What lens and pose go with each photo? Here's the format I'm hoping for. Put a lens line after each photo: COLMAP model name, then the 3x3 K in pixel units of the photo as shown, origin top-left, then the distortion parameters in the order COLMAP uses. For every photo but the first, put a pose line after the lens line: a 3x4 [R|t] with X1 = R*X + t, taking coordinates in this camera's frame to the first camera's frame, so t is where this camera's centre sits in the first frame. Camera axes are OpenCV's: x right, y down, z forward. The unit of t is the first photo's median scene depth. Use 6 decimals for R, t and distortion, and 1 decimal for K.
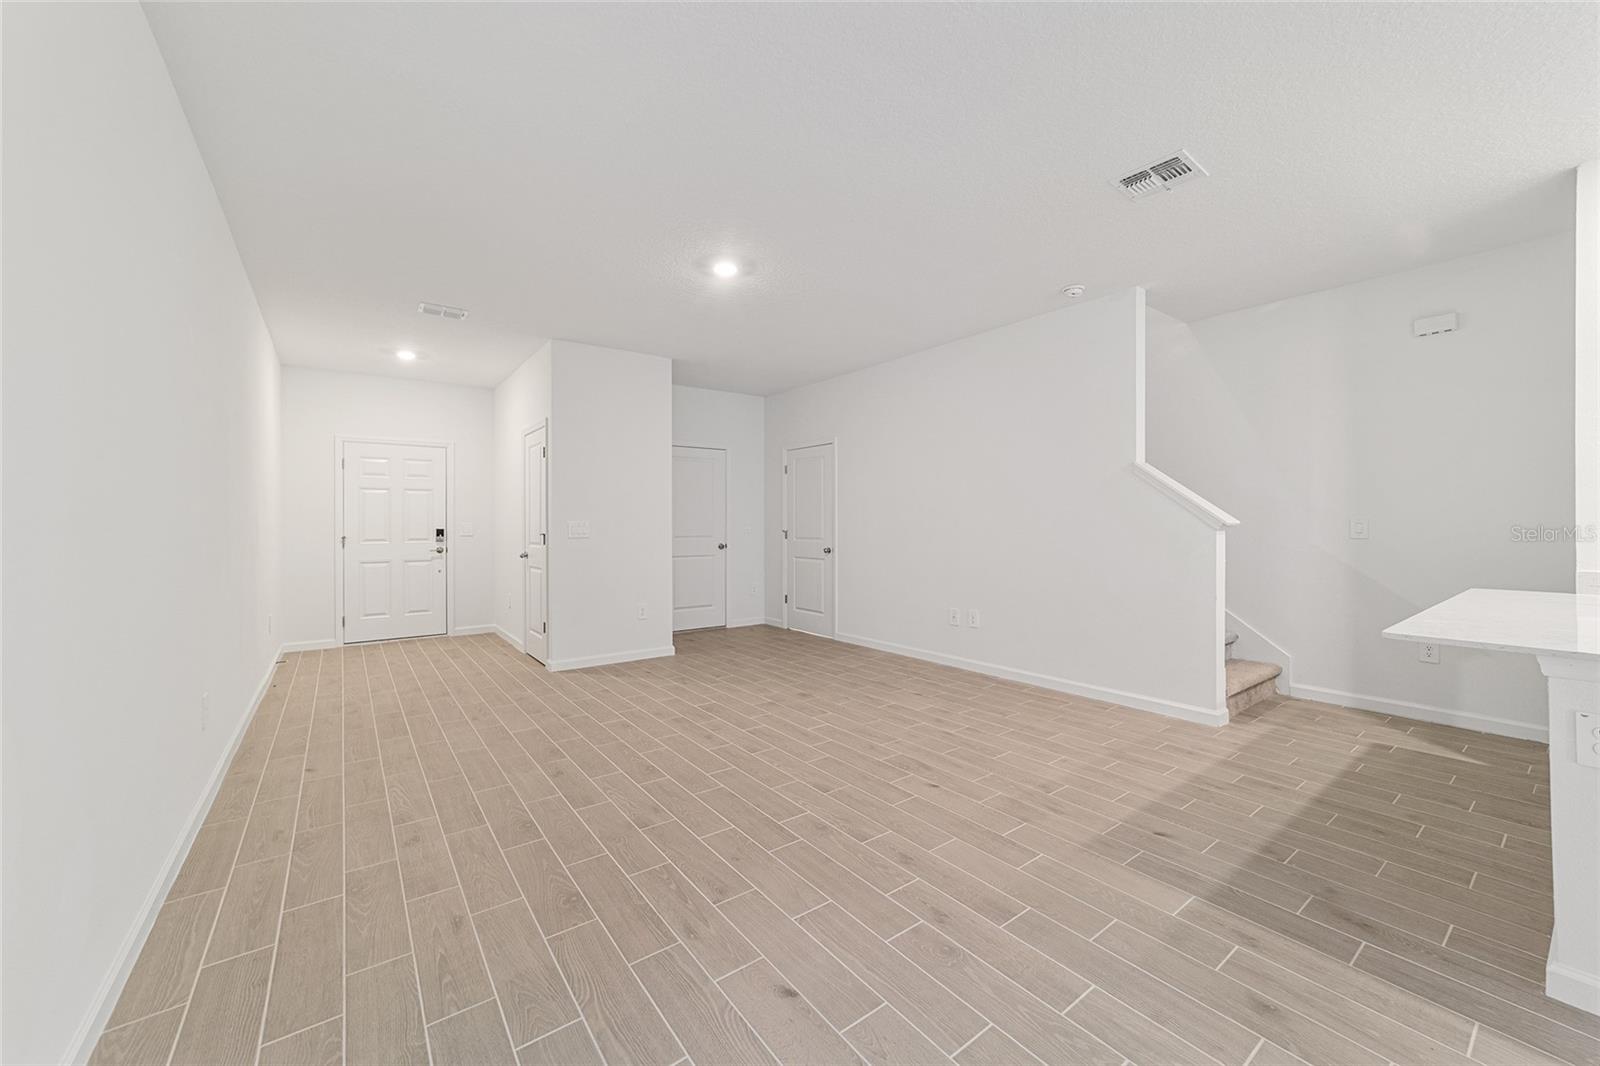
lens RADIAL K [[618.4, 0, 792.4], [0, 618.4, 520.7], [0, 0, 1]] dist [-0.014668, 0.007213]
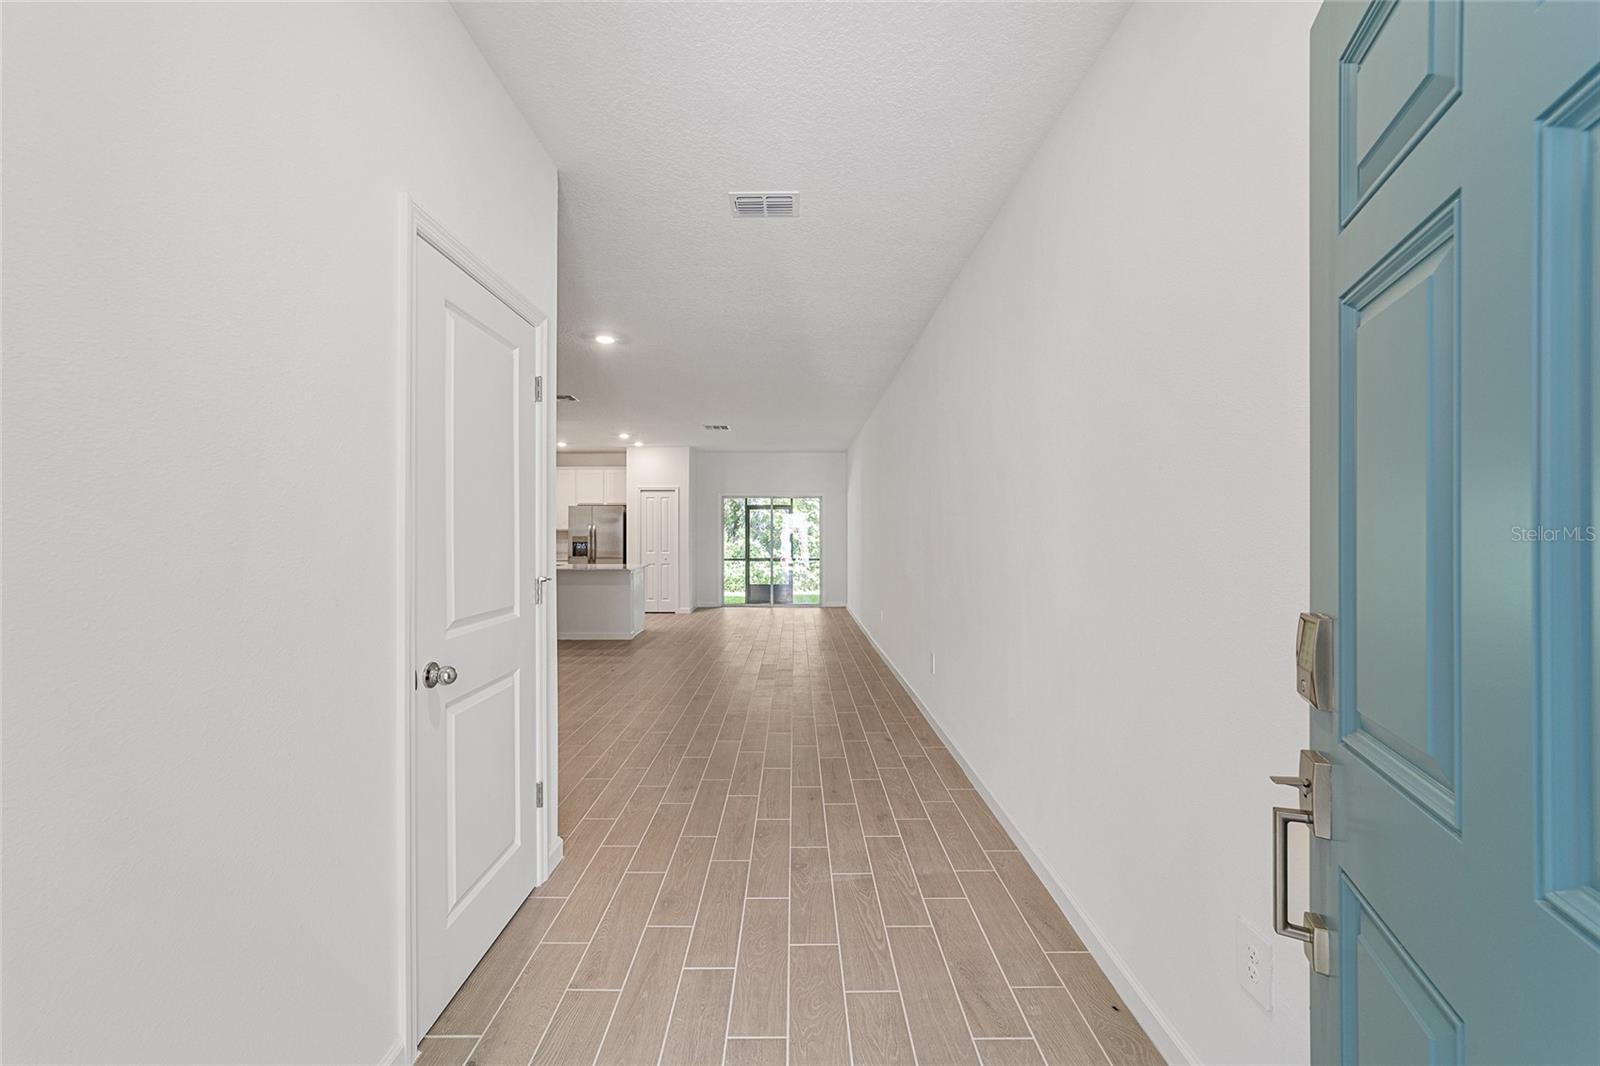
lens RADIAL K [[618.4, 0, 806.4], [0, 618.4, 525.7], [0, 0, 1]] dist [-0.014668, 0.007213]
pose [[-0.814890, 0.012380, 0.579483, -1.181455], [0.001927, 0.999824, -0.018650, -0.013774], [-0.579612, -0.014081, -0.814771, 1.813482]]
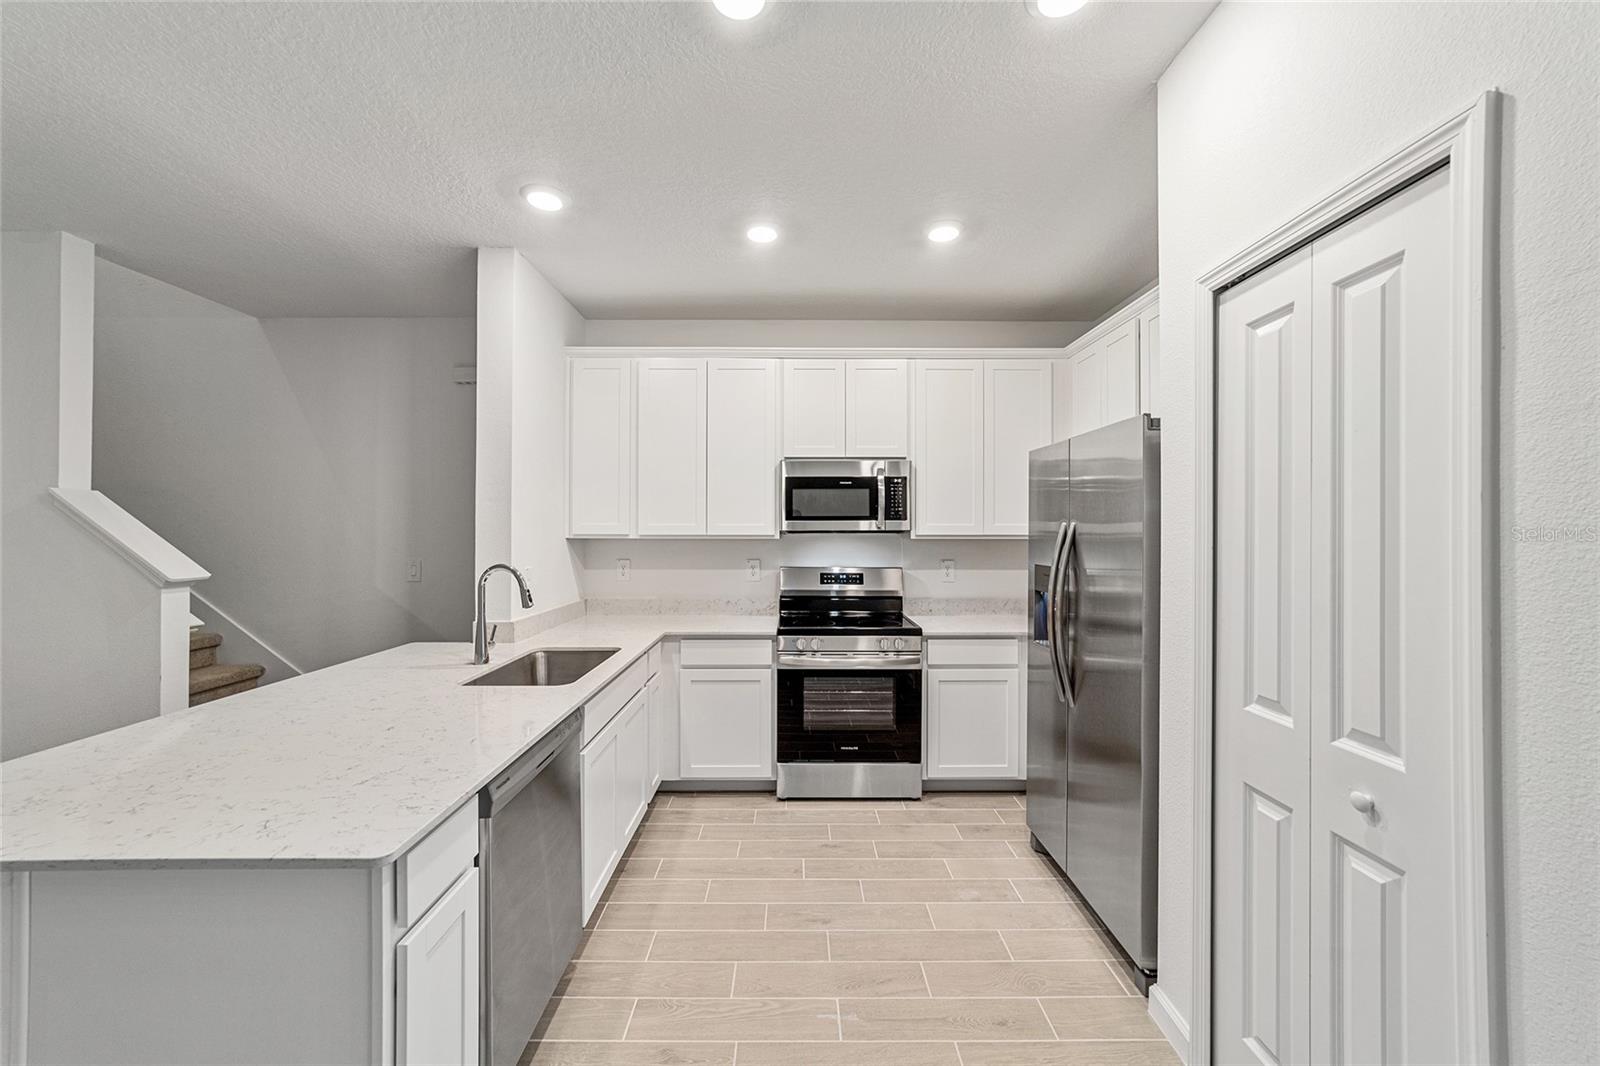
lens RADIAL K [[618.4, 0, 795.5], [0, 618.4, 528.0], [0, 0, 1]] dist [-0.014668, 0.007213]
pose [[0.597080, 0.007585, 0.802146, 0.547608], [-0.005937, 0.999970, -0.005036, -0.058579], [-0.802160, -0.001756, 0.597107, -0.067198]]
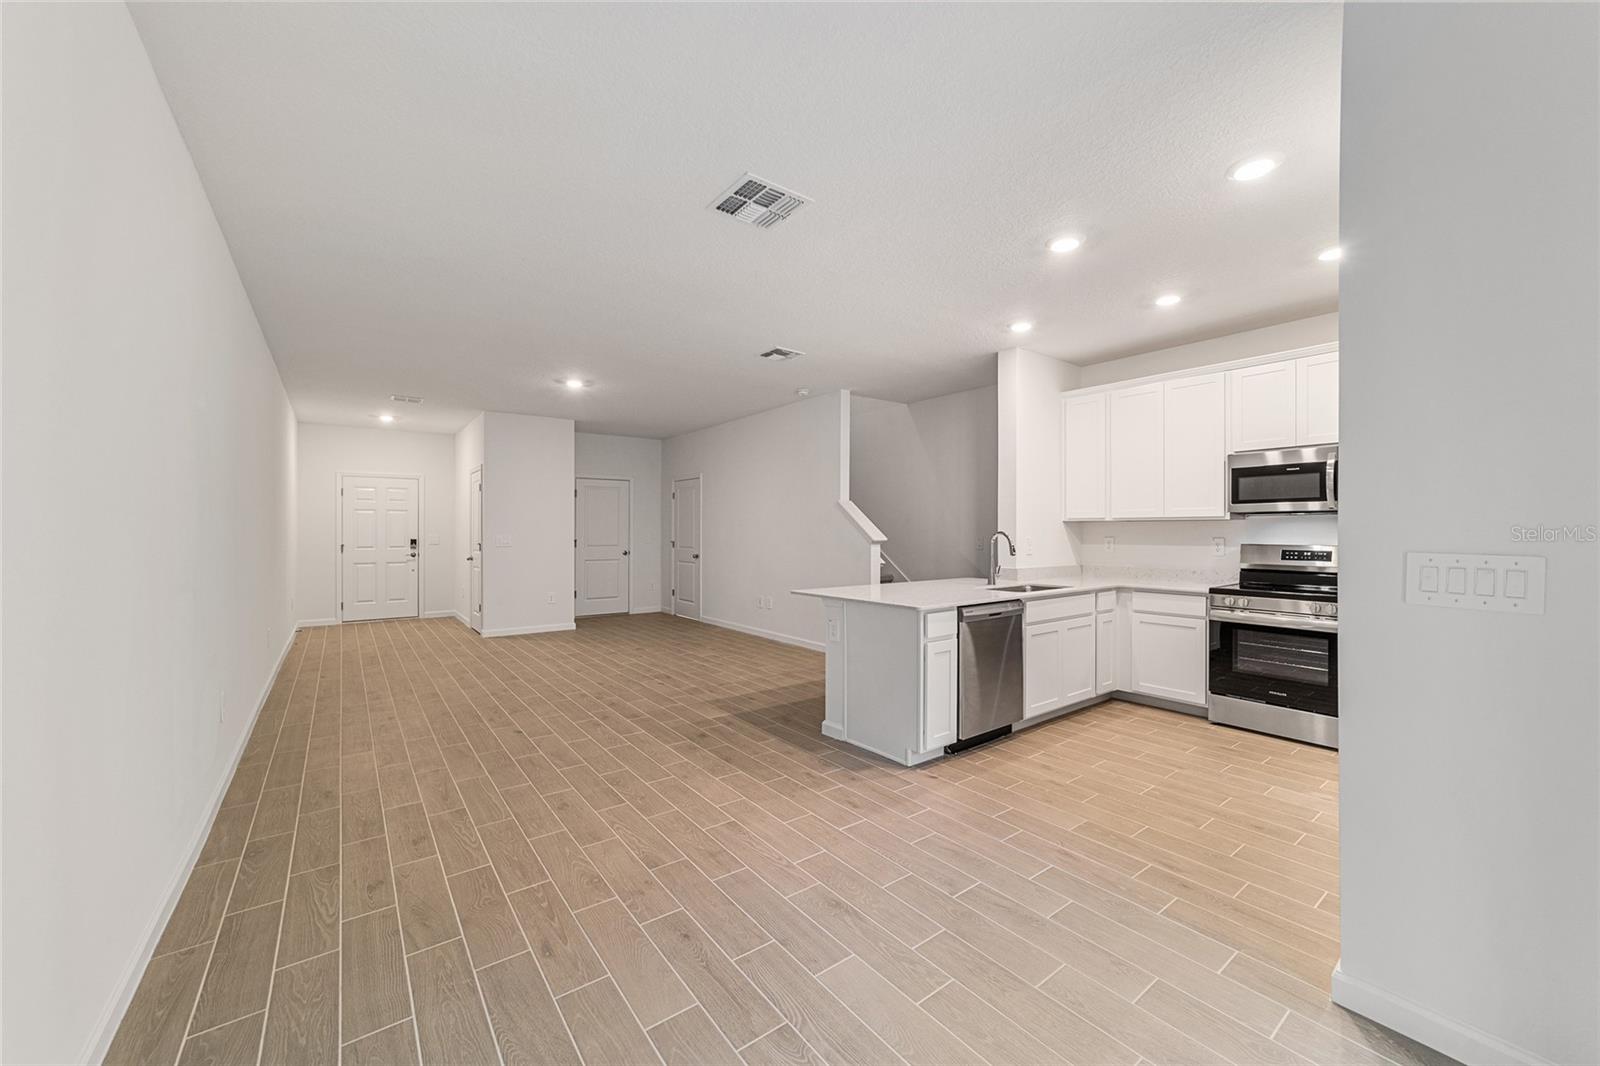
lens RADIAL K [[618.4, 0, 792.0], [0, 618.4, 530.4], [0, 0, 1]] dist [-0.014668, 0.007213]
pose [[0.999988, 0.004772, -0.001014, 0.478756], [-0.004770, 0.999985, 0.002501, -0.023875], [0.001026, -0.002497, 0.999996, -0.646778]]
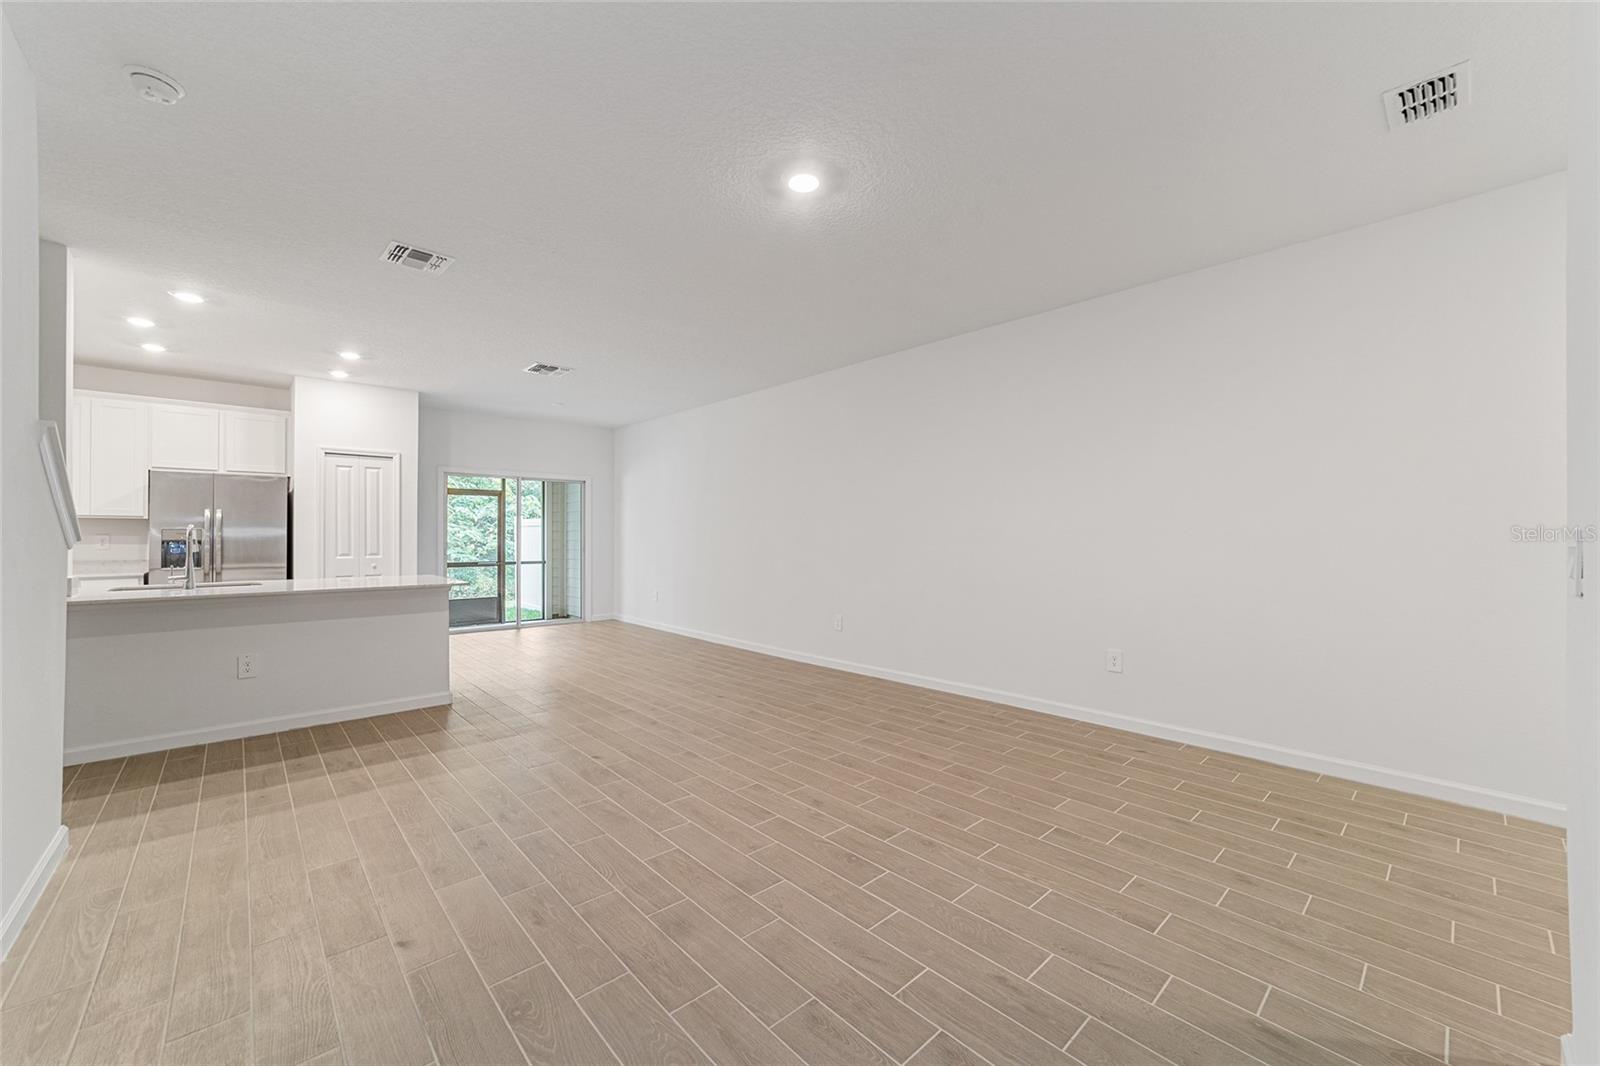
lens RADIAL K [[618.4, 0, 795.1], [0, 618.4, 524.5], [0, 0, 1]] dist [-0.014668, 0.007213]
pose [[-0.994162, 0.002184, -0.107880, -0.020314], [0.004490, 0.999766, -0.021143, 0.005328], [0.107809, -0.021504, -0.993939, 1.749307]]
